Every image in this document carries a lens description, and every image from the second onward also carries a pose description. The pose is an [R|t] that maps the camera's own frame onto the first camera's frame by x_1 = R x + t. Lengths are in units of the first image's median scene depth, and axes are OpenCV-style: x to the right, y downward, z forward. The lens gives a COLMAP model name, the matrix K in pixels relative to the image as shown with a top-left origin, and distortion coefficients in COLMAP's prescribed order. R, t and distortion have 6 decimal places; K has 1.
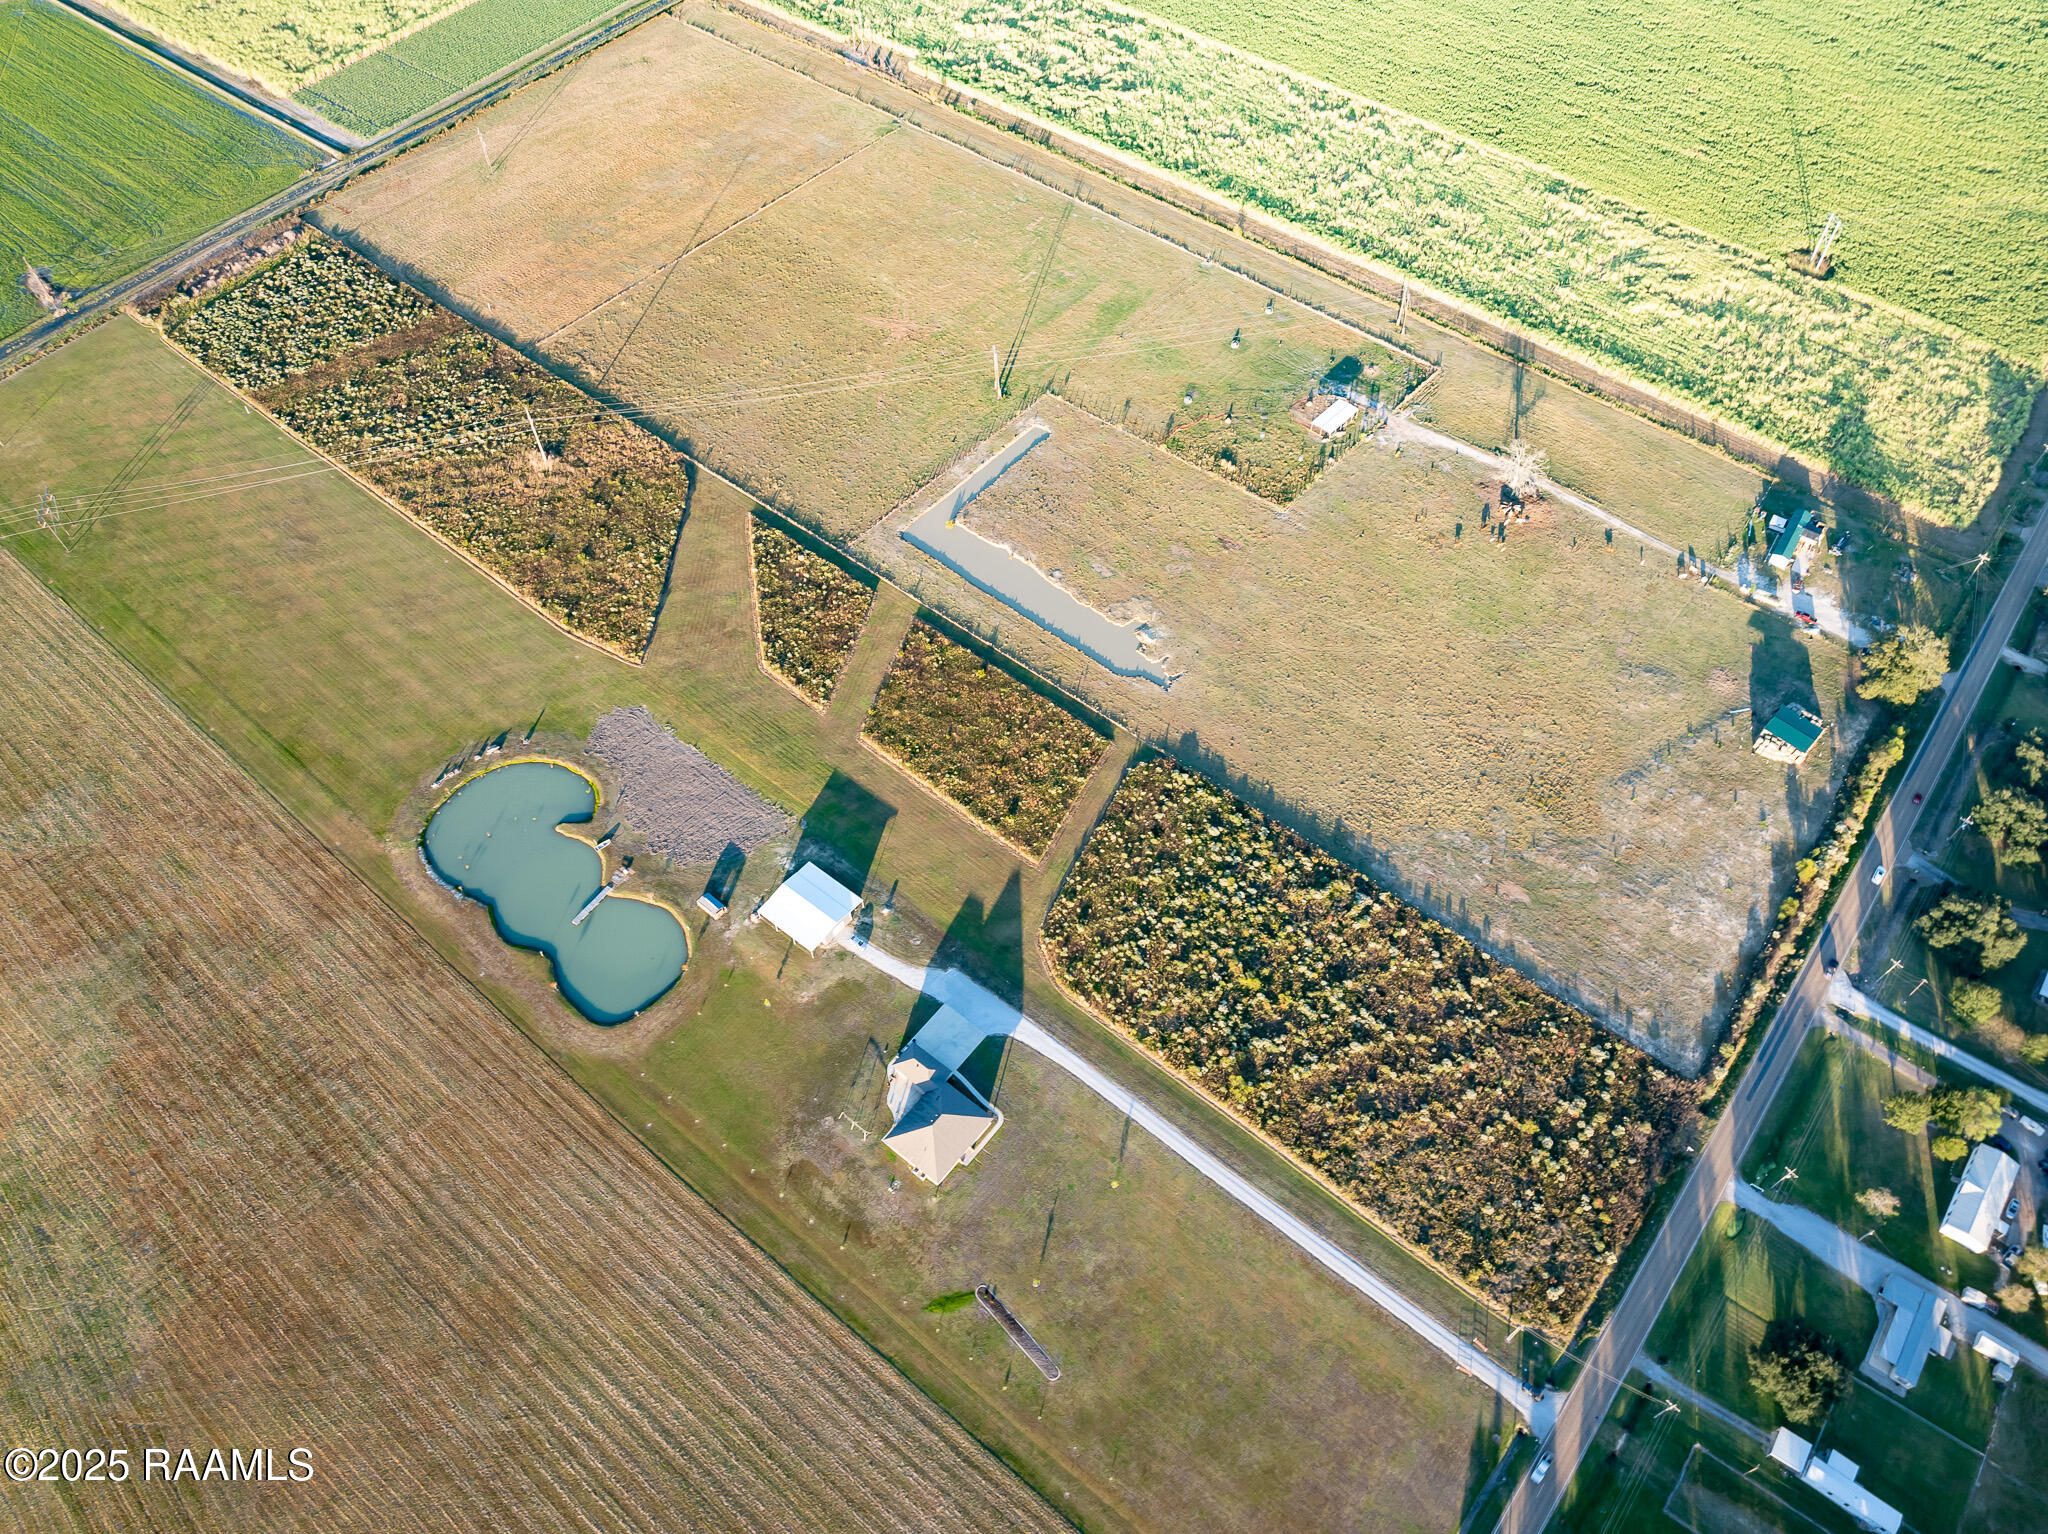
lens RADIAL K [[1435.5, 0, 1024.0], [0, 1435.5, 767.0], [0, 0, 1]] dist [-0.041136, 0.003305]
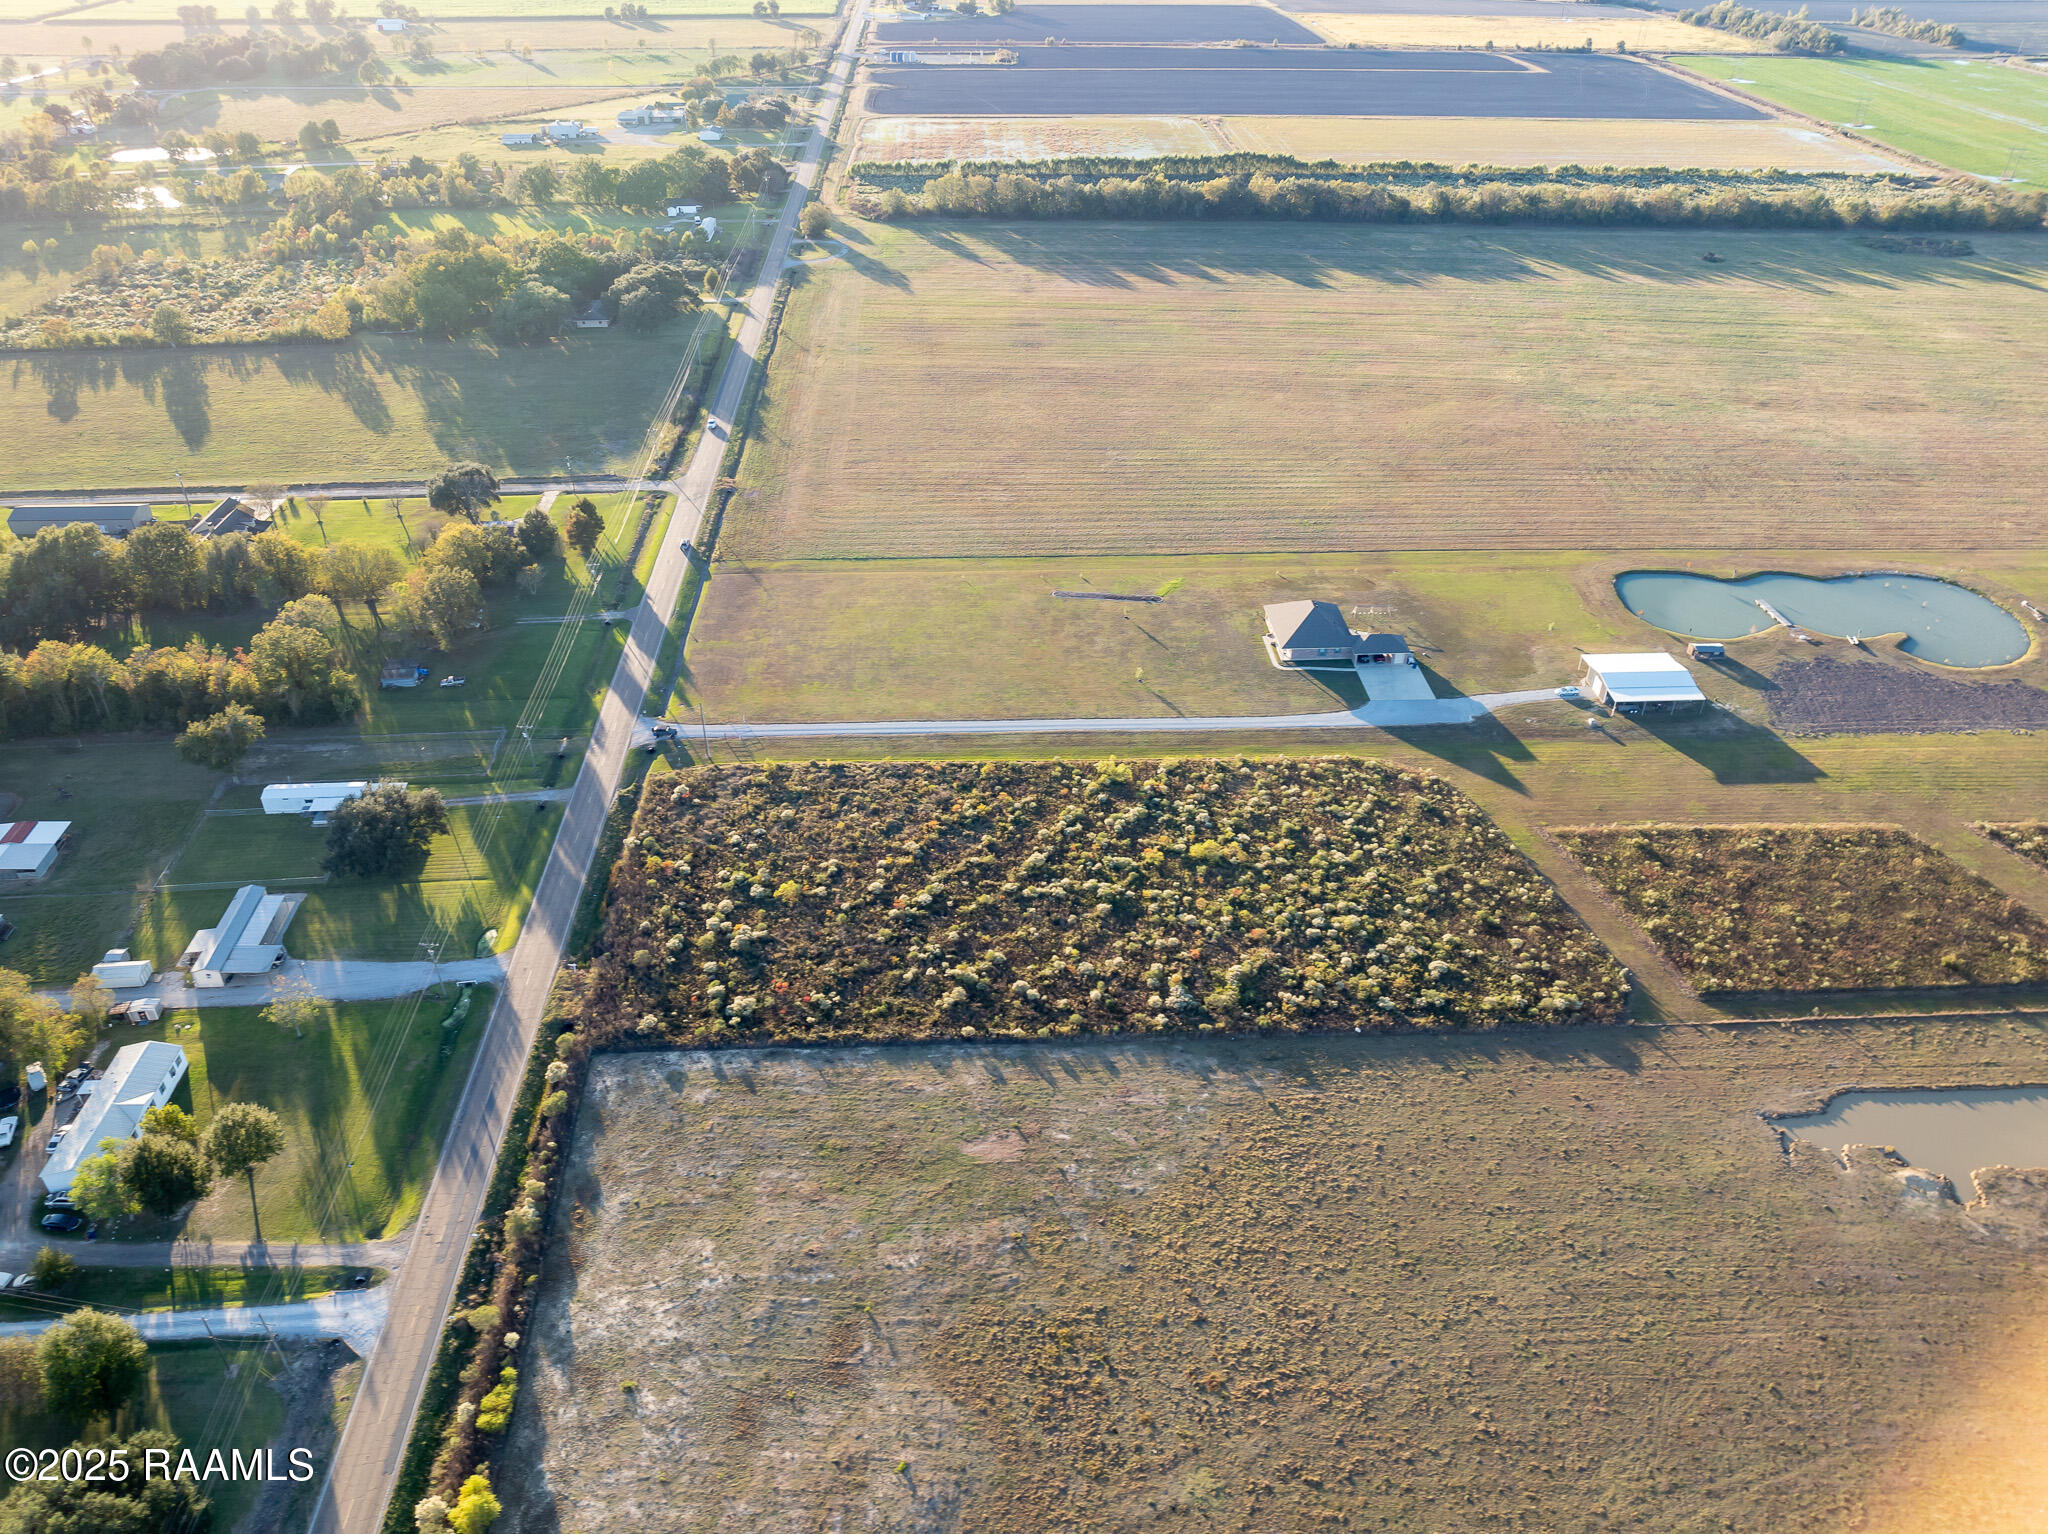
lens RADIAL K [[1475.7, 0, 1030.0], [0, 1475.7, 762.2], [0, 0, 1]] dist [-0.024026, -0.033729]
pose [[-0.745562, 0.372701, -0.552477, 0.596085], [-0.537199, 0.154517, 0.829182, -0.405687], [0.394404, 0.914996, 0.085013, 0.846240]]
